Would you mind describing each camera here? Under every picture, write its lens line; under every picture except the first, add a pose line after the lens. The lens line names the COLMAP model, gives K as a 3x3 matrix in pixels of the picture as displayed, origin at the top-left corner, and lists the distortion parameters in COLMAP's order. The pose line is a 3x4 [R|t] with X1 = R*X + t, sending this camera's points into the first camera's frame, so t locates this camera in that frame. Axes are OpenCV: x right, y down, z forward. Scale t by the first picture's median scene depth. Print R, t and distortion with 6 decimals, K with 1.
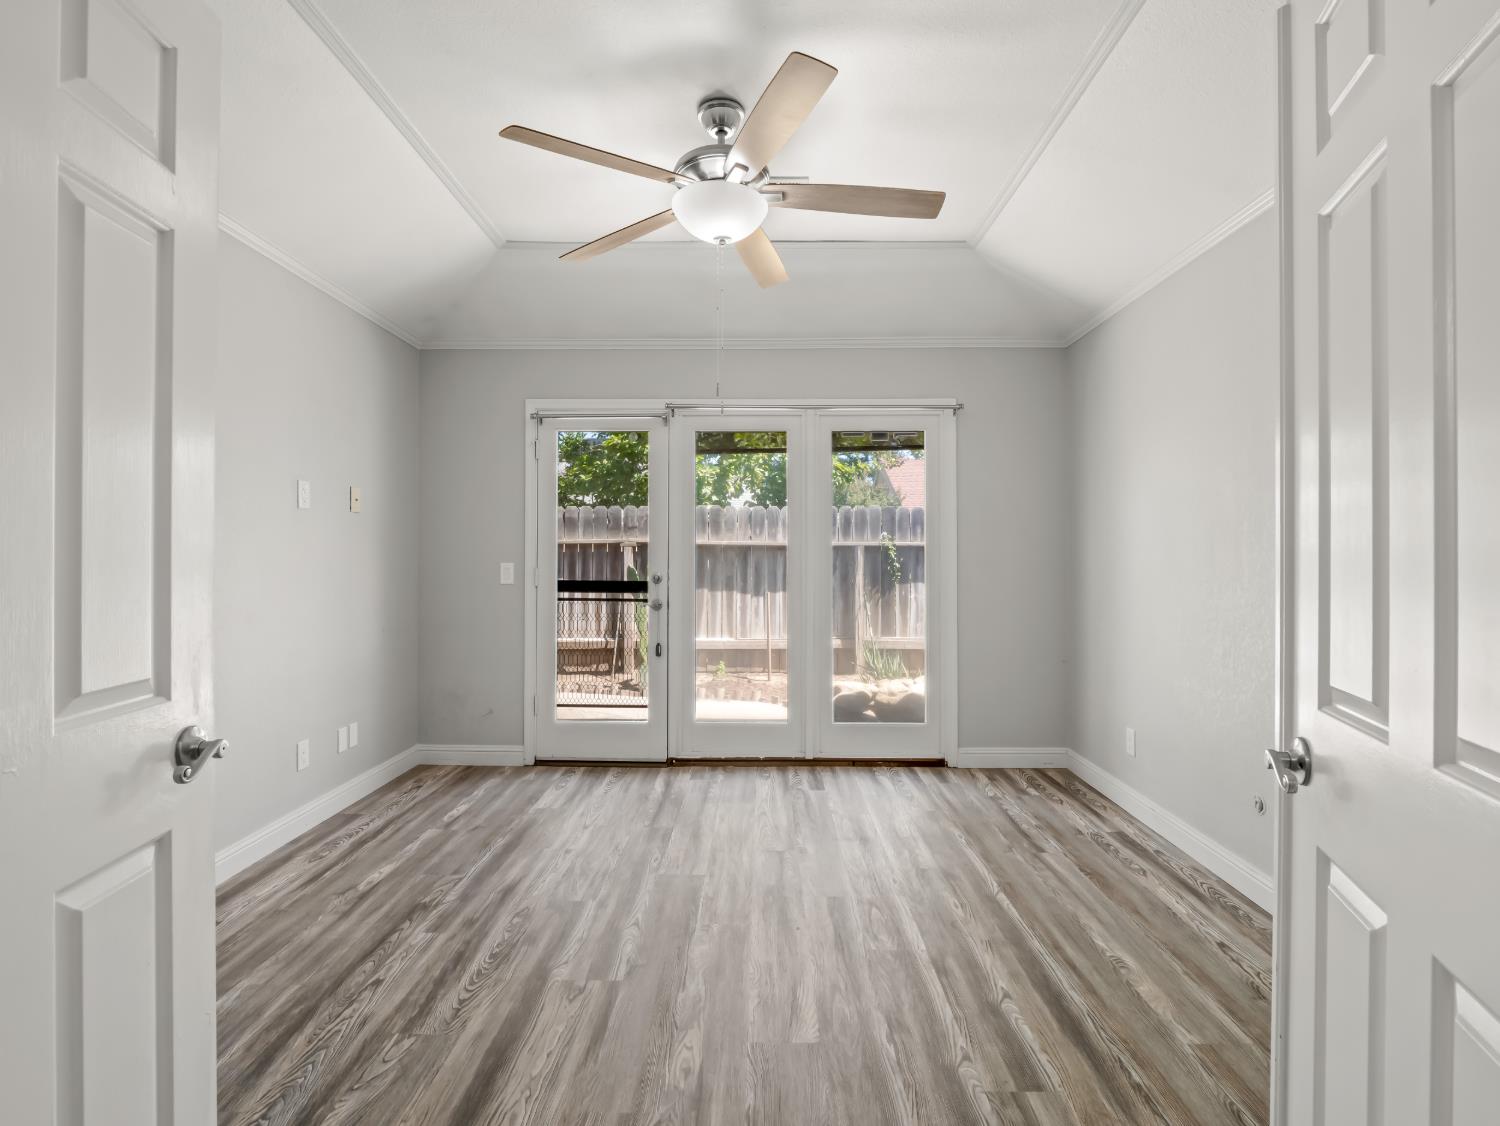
lens RADIAL K [[739.4, 0, 747.3], [0, 739.4, 557.6], [0, 0, 1]] dist [-0.003299, -0.009833]
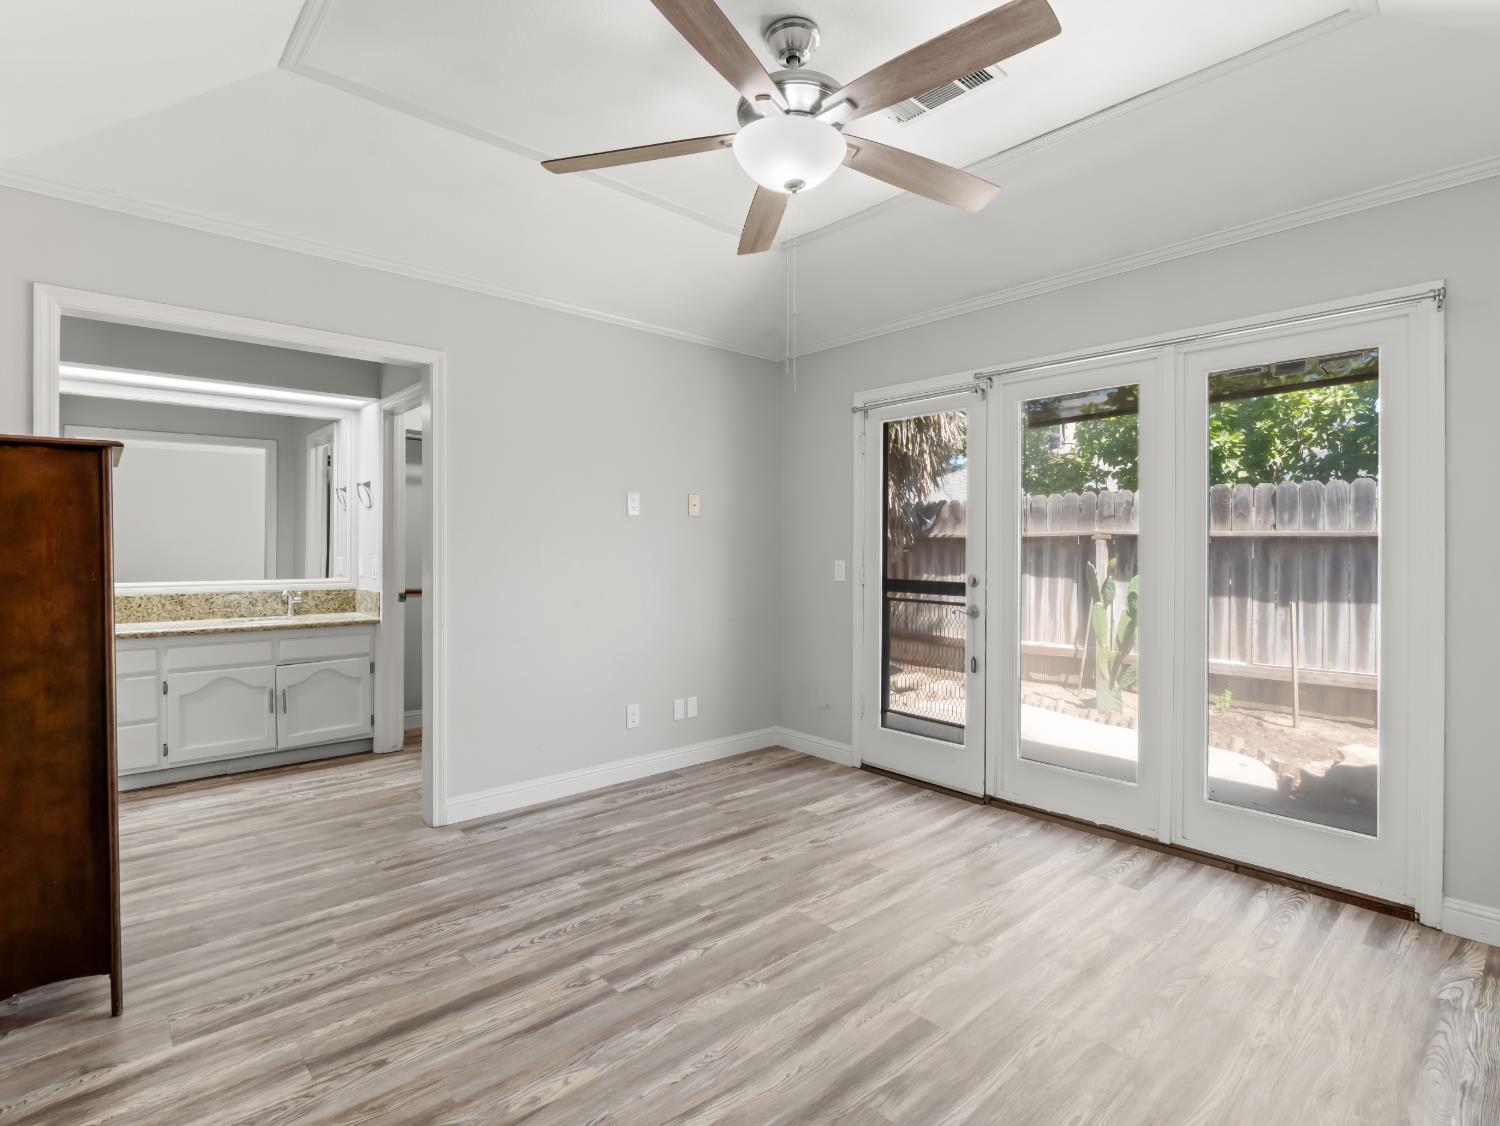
lens RADIAL K [[749.6, 0, 751.1], [0, 749.6, 556.4], [0, 0, 1]] dist [-0.002761, -0.007673]
pose [[0.683368, 0.009752, -0.730009, 0.461051], [-0.000955, 0.999922, 0.012464, -0.014384], [0.730073, -0.007820, 0.683324, 0.308574]]
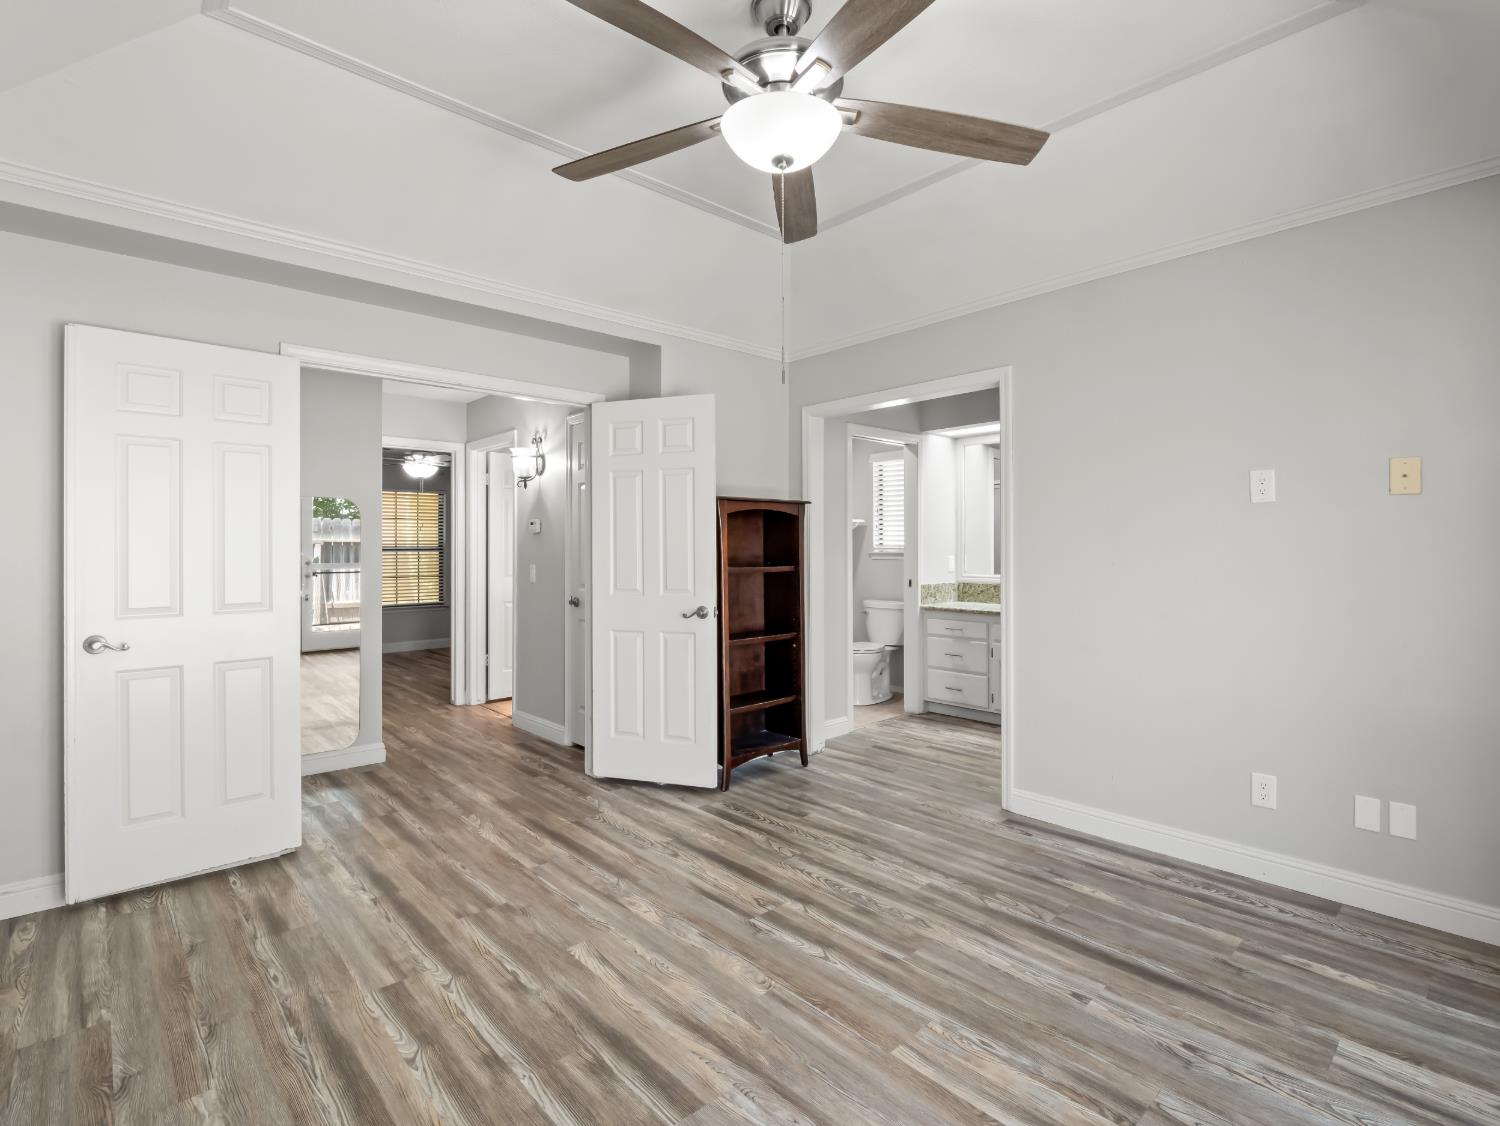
lens RADIAL K [[735.4, 0, 741.7], [0, 735.4, 548.3], [0, 0, 1]] dist [-0.015284, -0.001199]
pose [[-0.729729, -0.001169, -0.683735, 0.436644], [-0.000311, 0.999999, -0.001379, -0.012156], [0.683736, -0.000794, -0.729729, 1.262889]]
